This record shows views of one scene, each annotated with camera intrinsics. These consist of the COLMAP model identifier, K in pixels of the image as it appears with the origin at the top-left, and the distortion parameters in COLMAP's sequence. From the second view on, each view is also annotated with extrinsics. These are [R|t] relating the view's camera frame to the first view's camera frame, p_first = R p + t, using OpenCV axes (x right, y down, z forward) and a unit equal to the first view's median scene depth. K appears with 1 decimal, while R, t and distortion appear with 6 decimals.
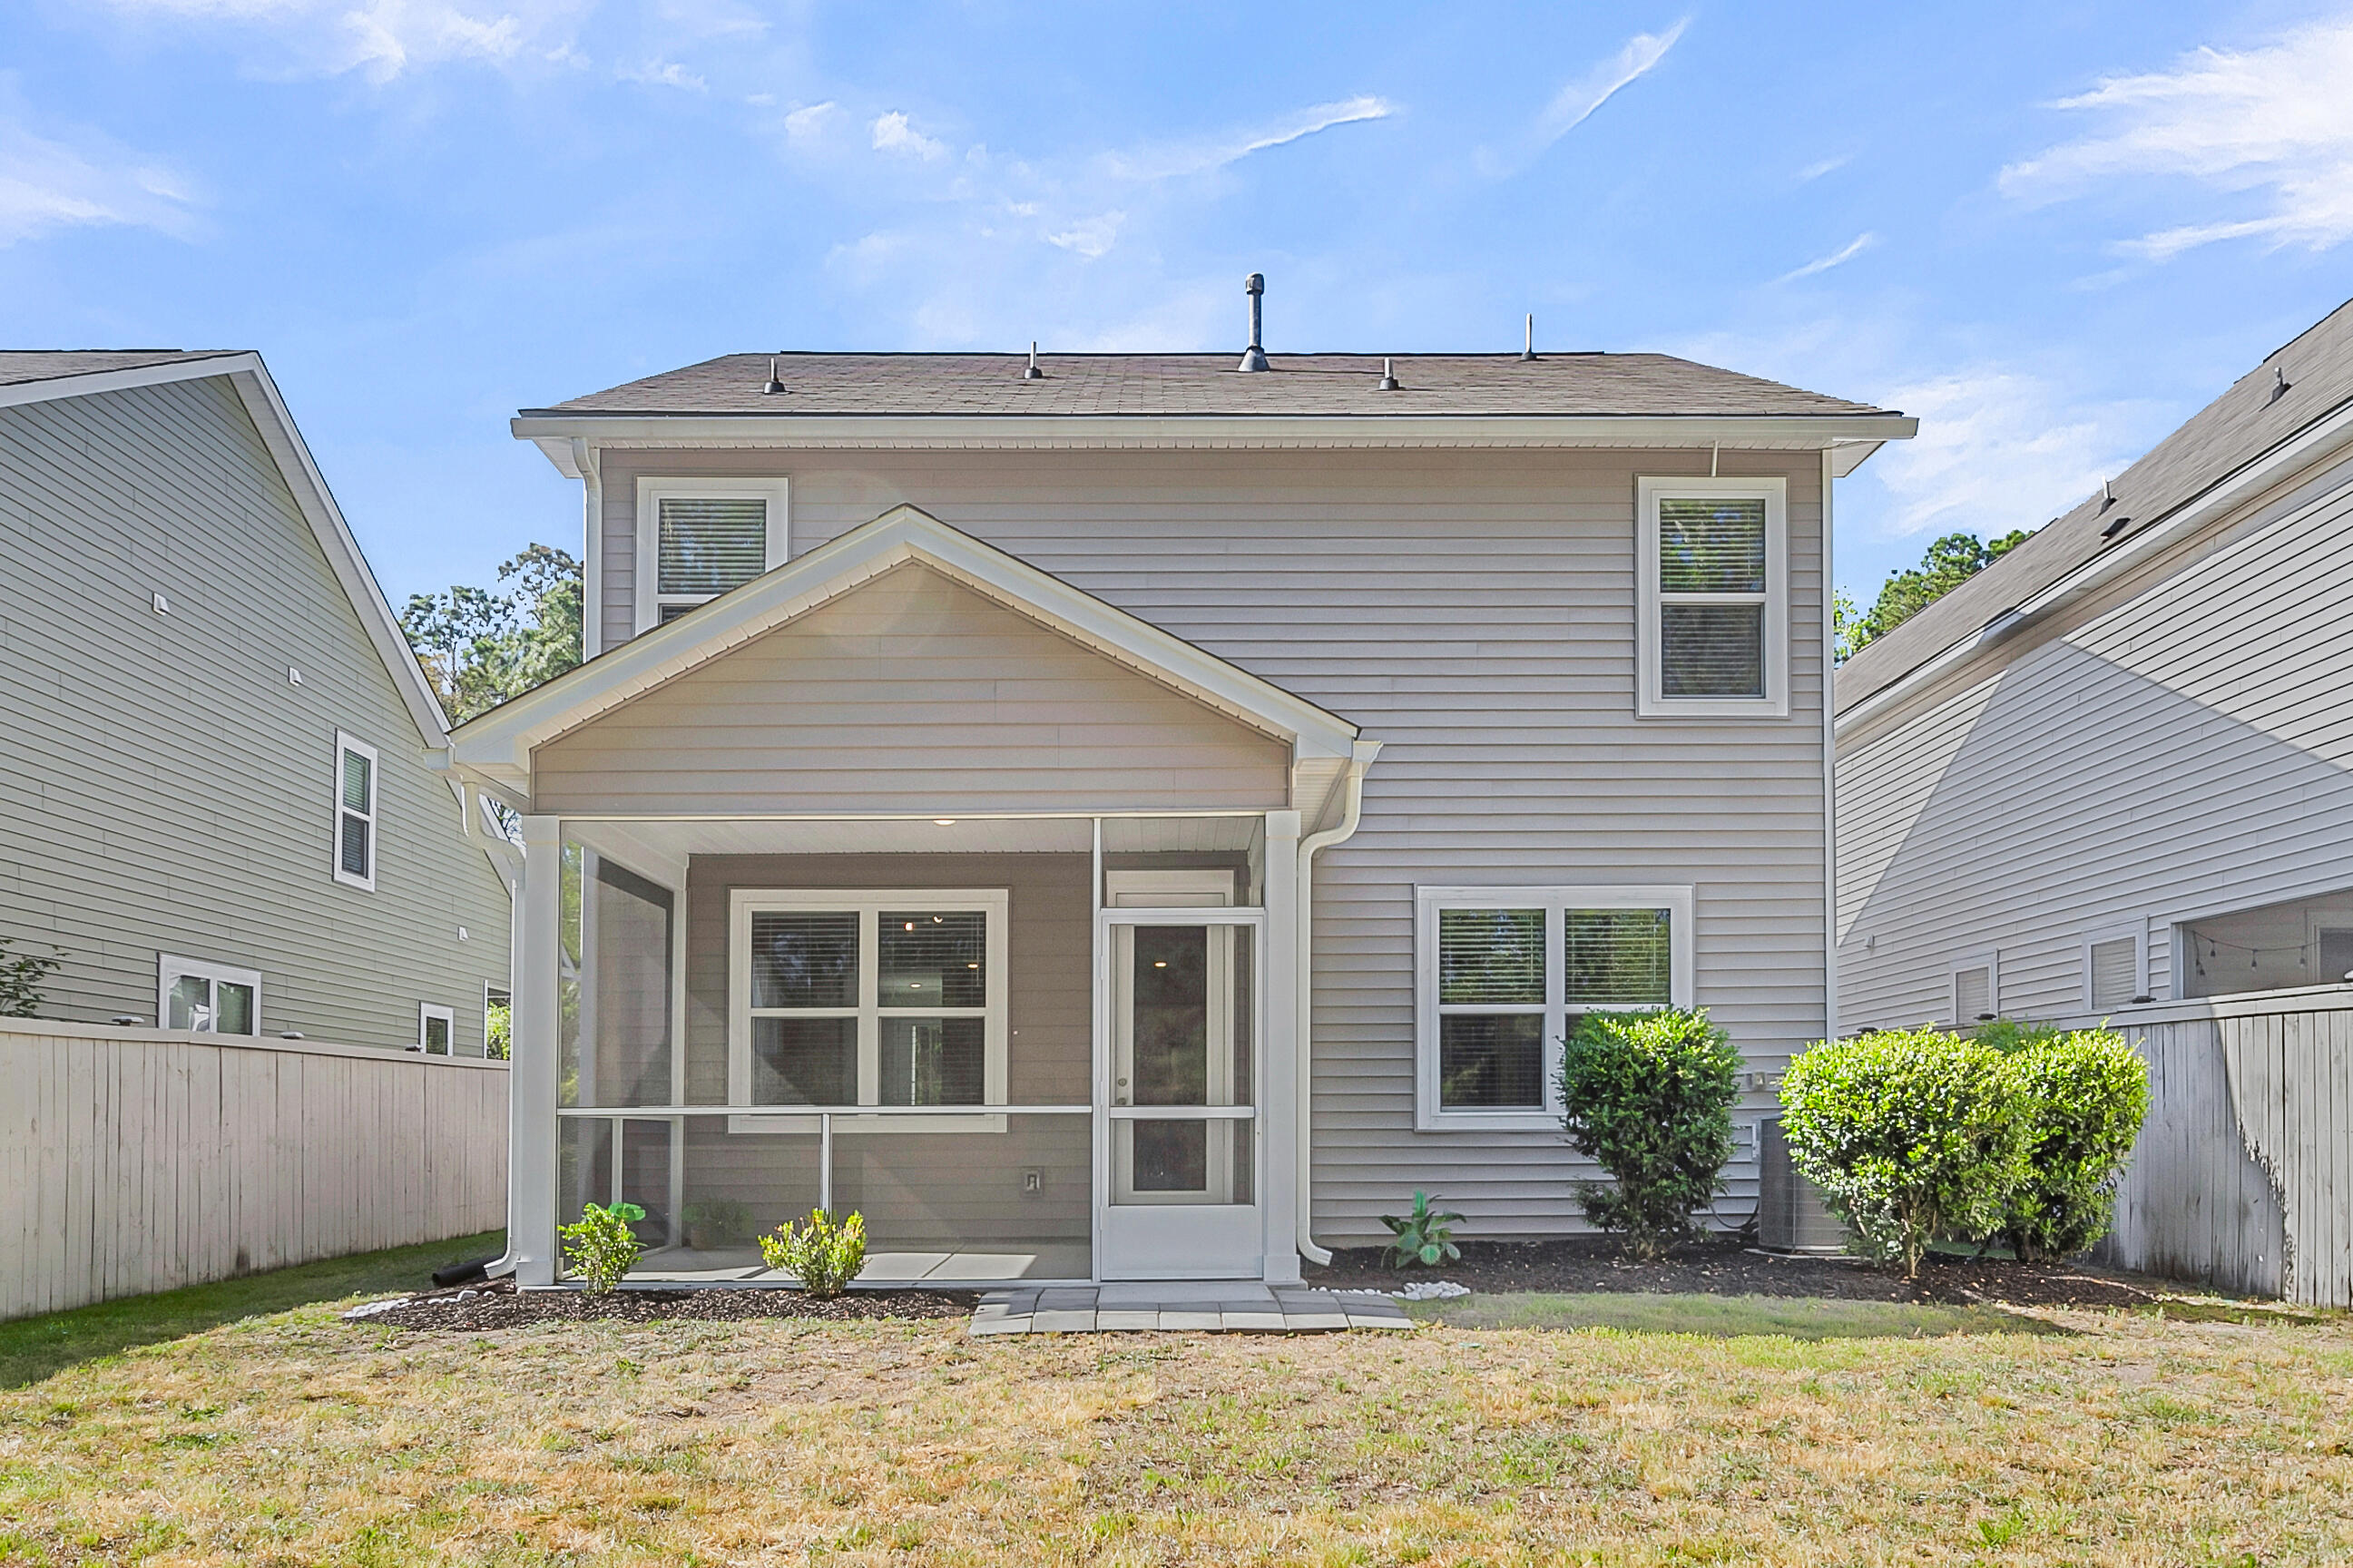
lens RADIAL K [[1839.9, 0, 1176.5], [0, 1839.9, 784.0], [0, 0, 1]] dist [-0.004036, 0.004528]
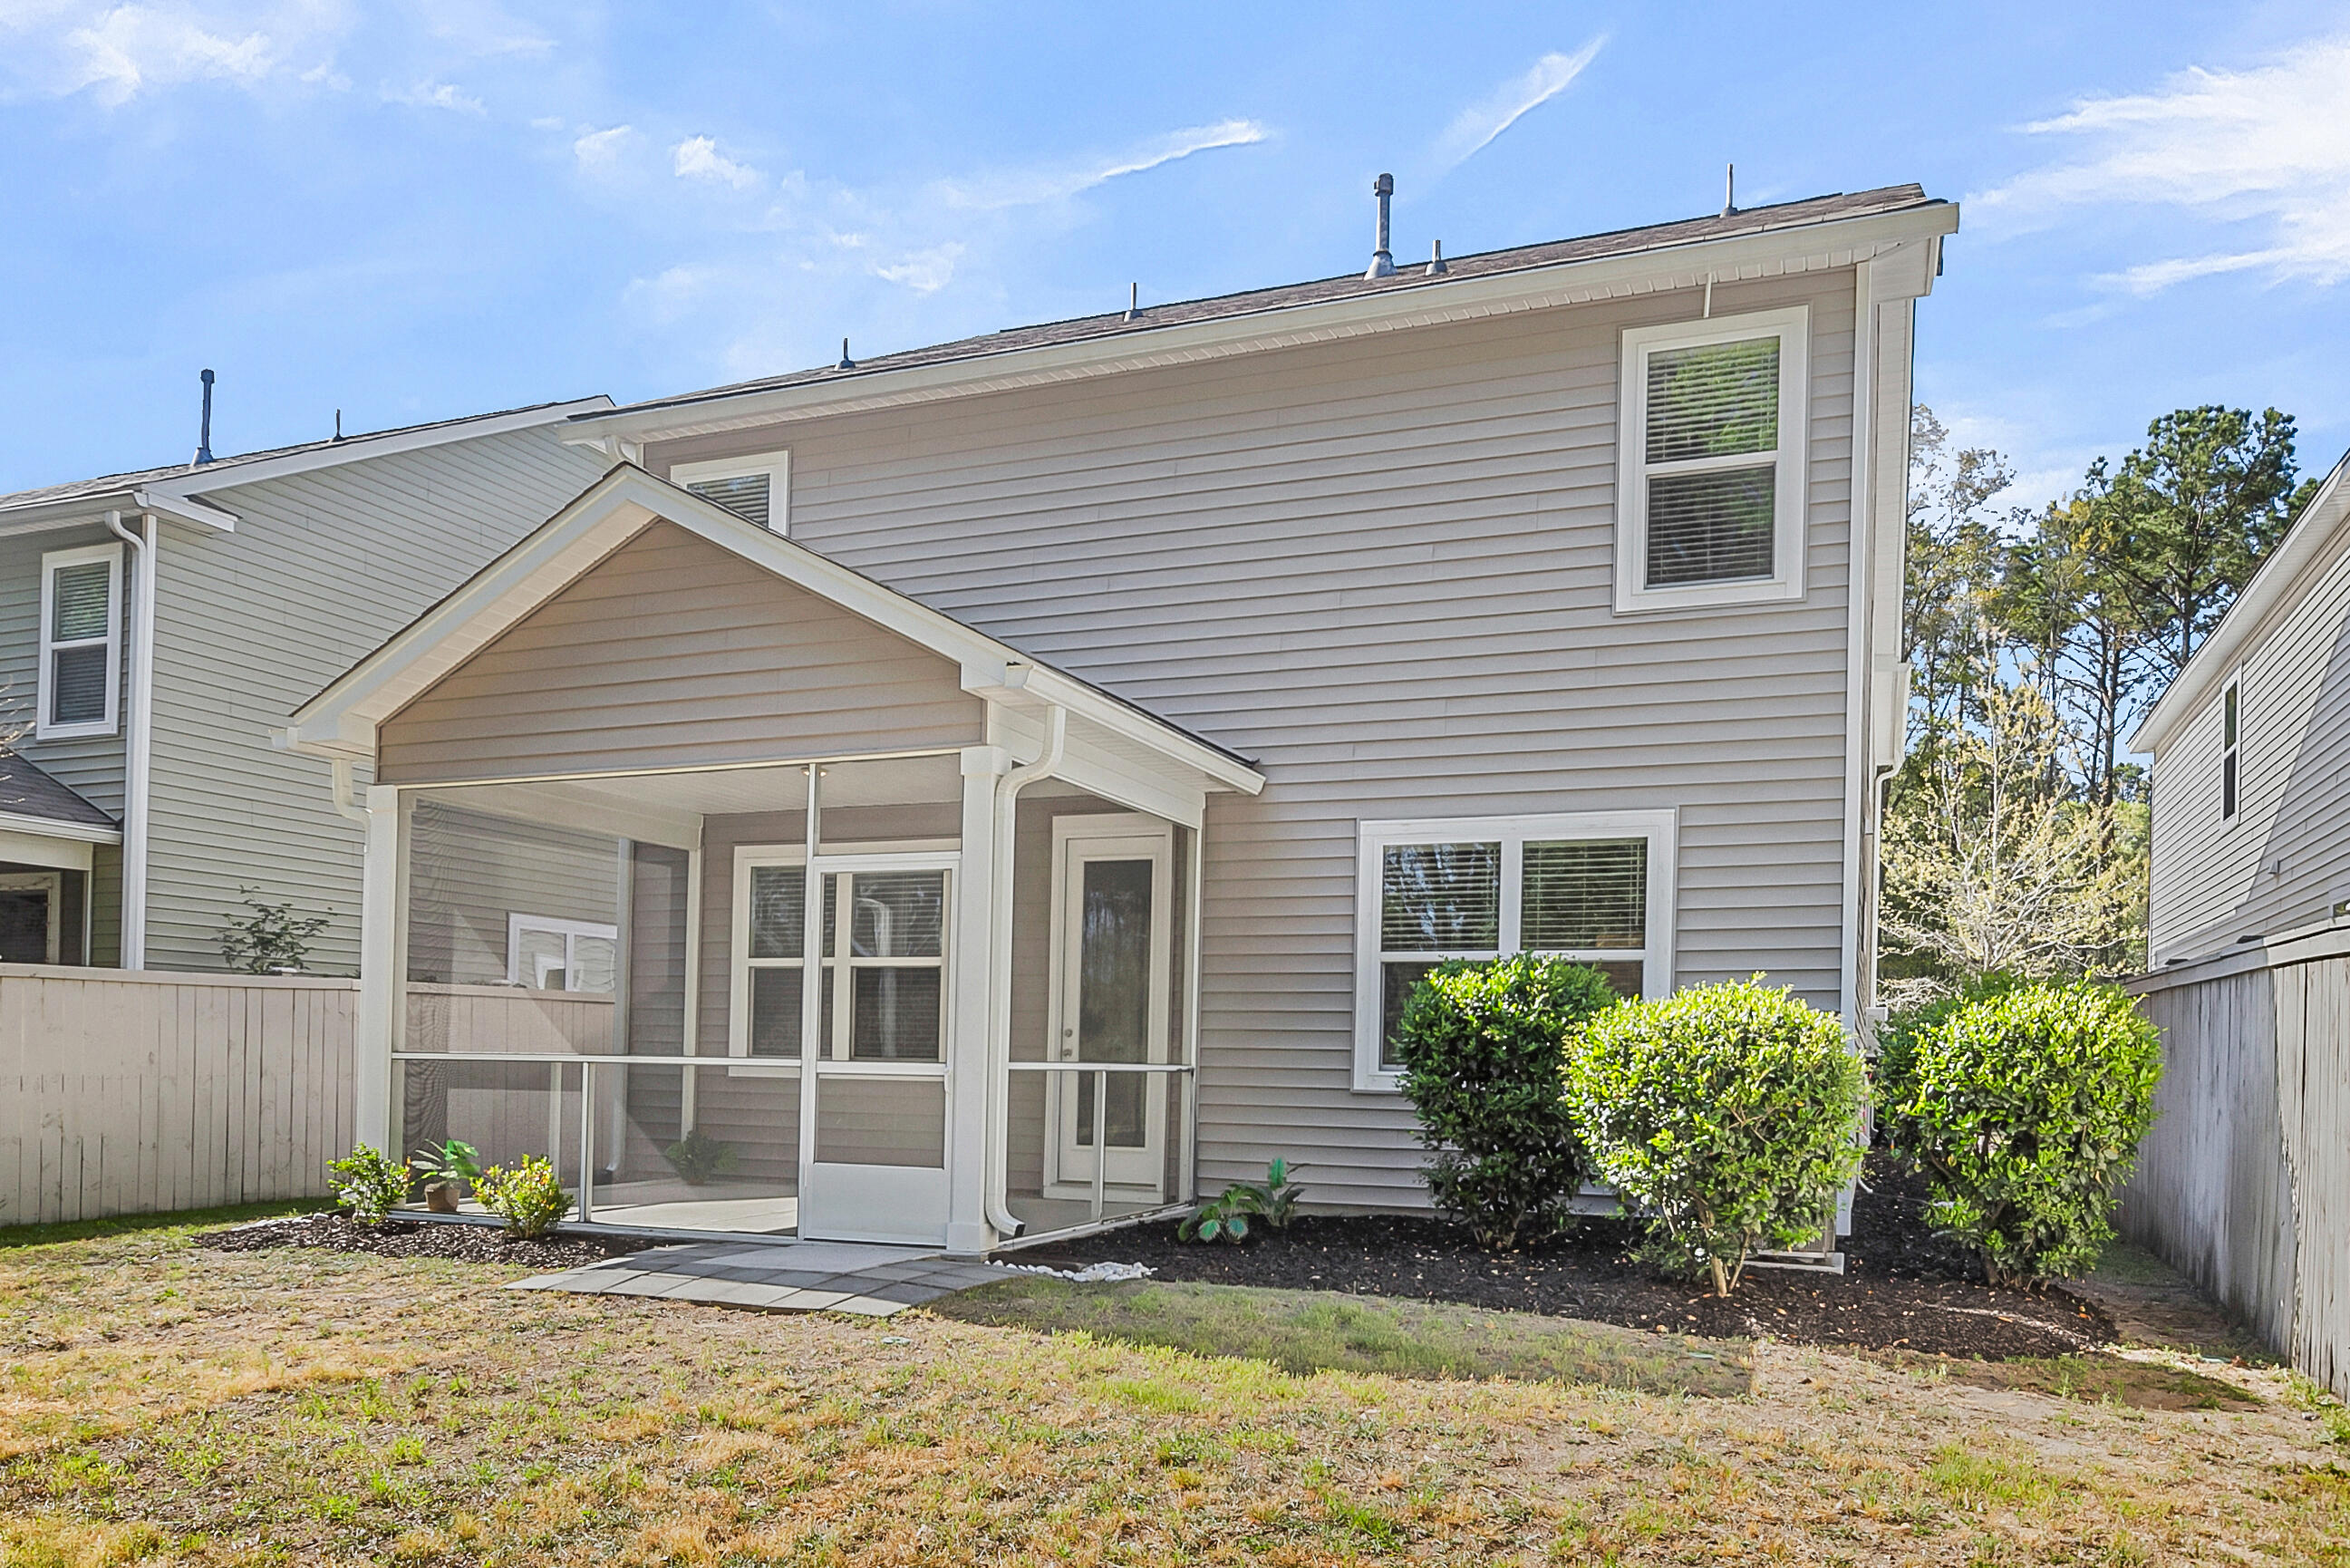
lens RADIAL K [[1740.8, 0, 1227.9], [0, 1740.8, 774.7], [0, 0, 1]] dist [-0.002477, -0.001515]
pose [[0.917840, -0.044820, -0.394412, 0.423300], [0.053186, 0.998531, 0.010300, 0.021382], [0.393371, -0.030431, 0.918876, 0.196249]]
